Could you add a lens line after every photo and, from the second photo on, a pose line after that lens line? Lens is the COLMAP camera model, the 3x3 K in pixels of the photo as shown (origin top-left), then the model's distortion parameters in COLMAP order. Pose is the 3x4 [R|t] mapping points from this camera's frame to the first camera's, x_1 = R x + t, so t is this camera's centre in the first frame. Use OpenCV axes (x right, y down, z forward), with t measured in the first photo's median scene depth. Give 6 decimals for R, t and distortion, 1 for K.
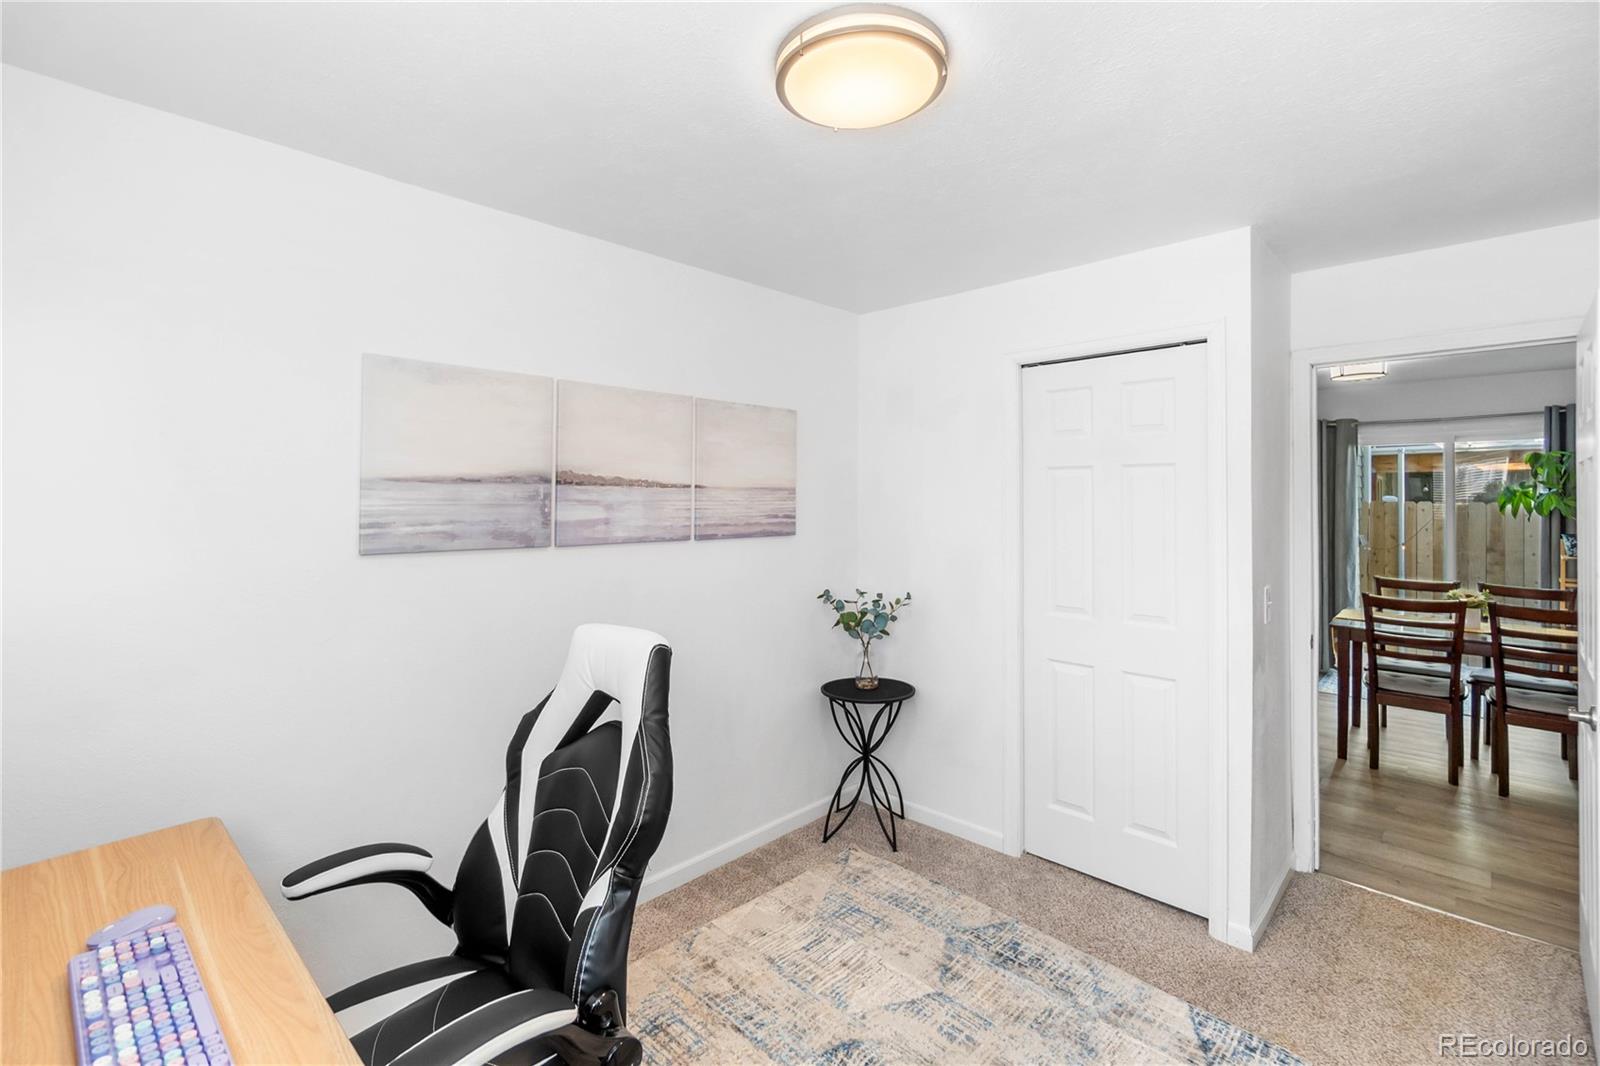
lens RADIAL K [[706.6, 0, 800.4], [0, 706.6, 499.0], [0, 0, 1]] dist [-0.001000, 0.000319]
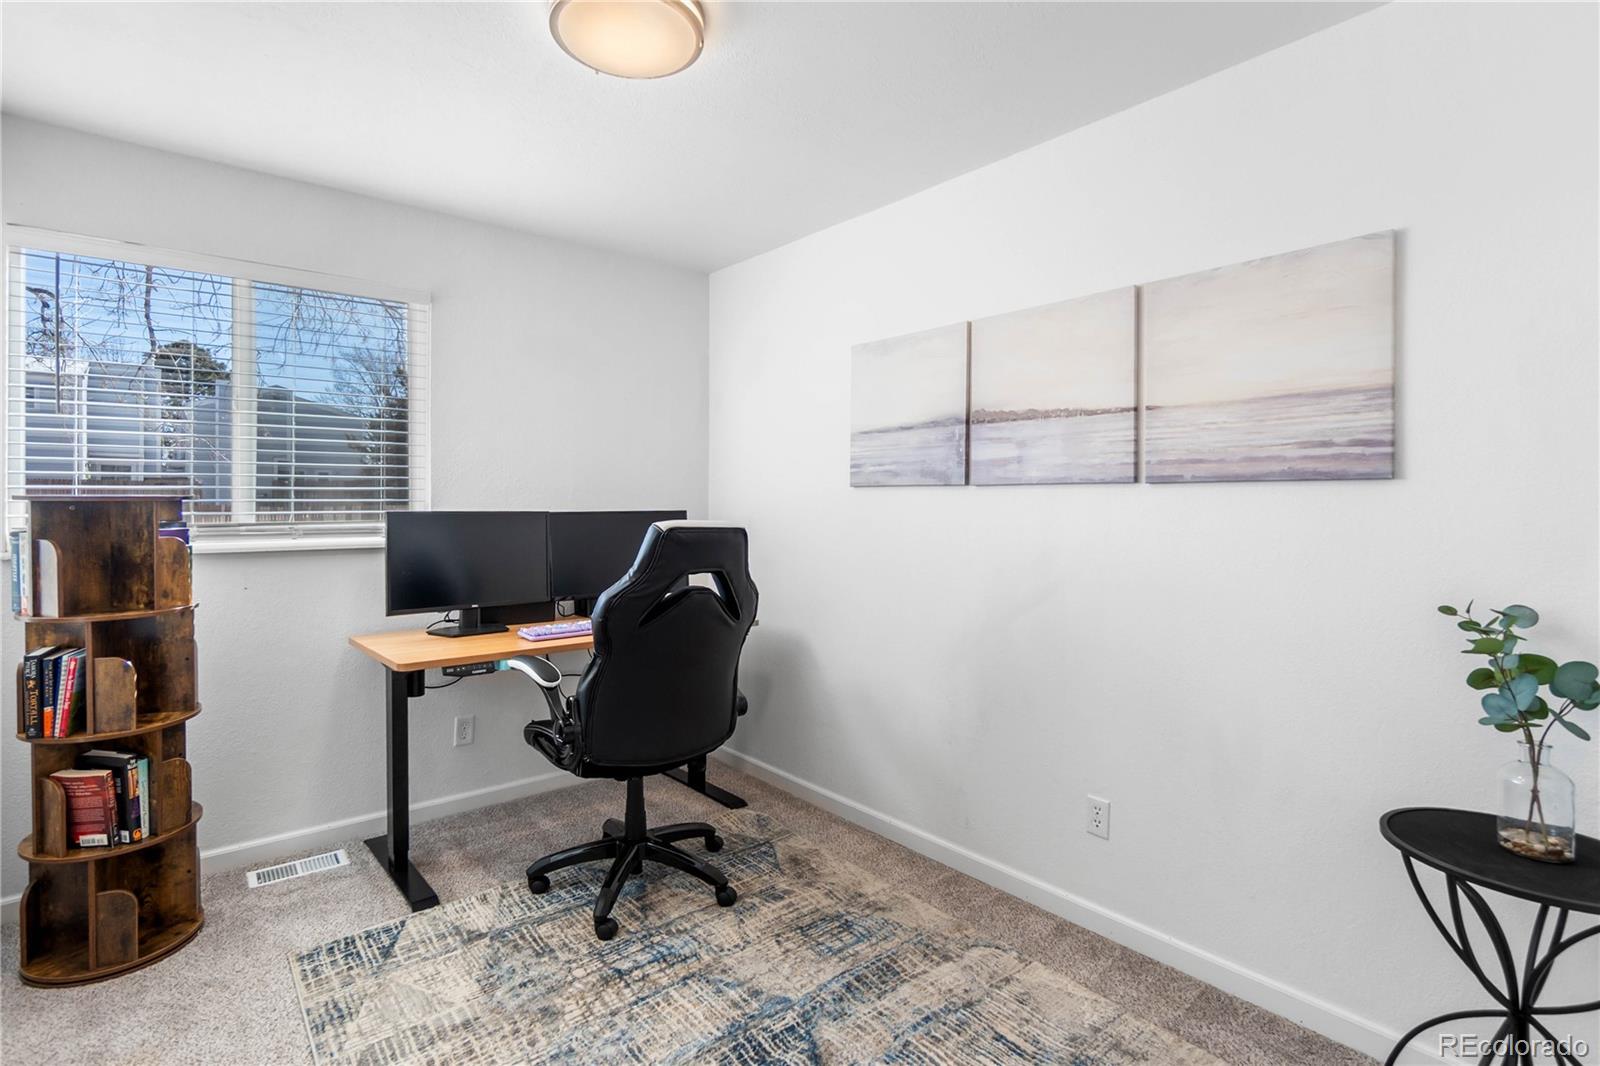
lens RADIAL K [[791.7, 0, 791.3], [0, 791.7, 515.2], [0, 0, 1]] dist [-0.003368, 0.000136]
pose [[-0.119921, 0.013727, -0.992689, 0.780175], [-0.001289, 0.999901, 0.013982, 0.090002], [0.992783, 0.002957, -0.119892, 0.839210]]
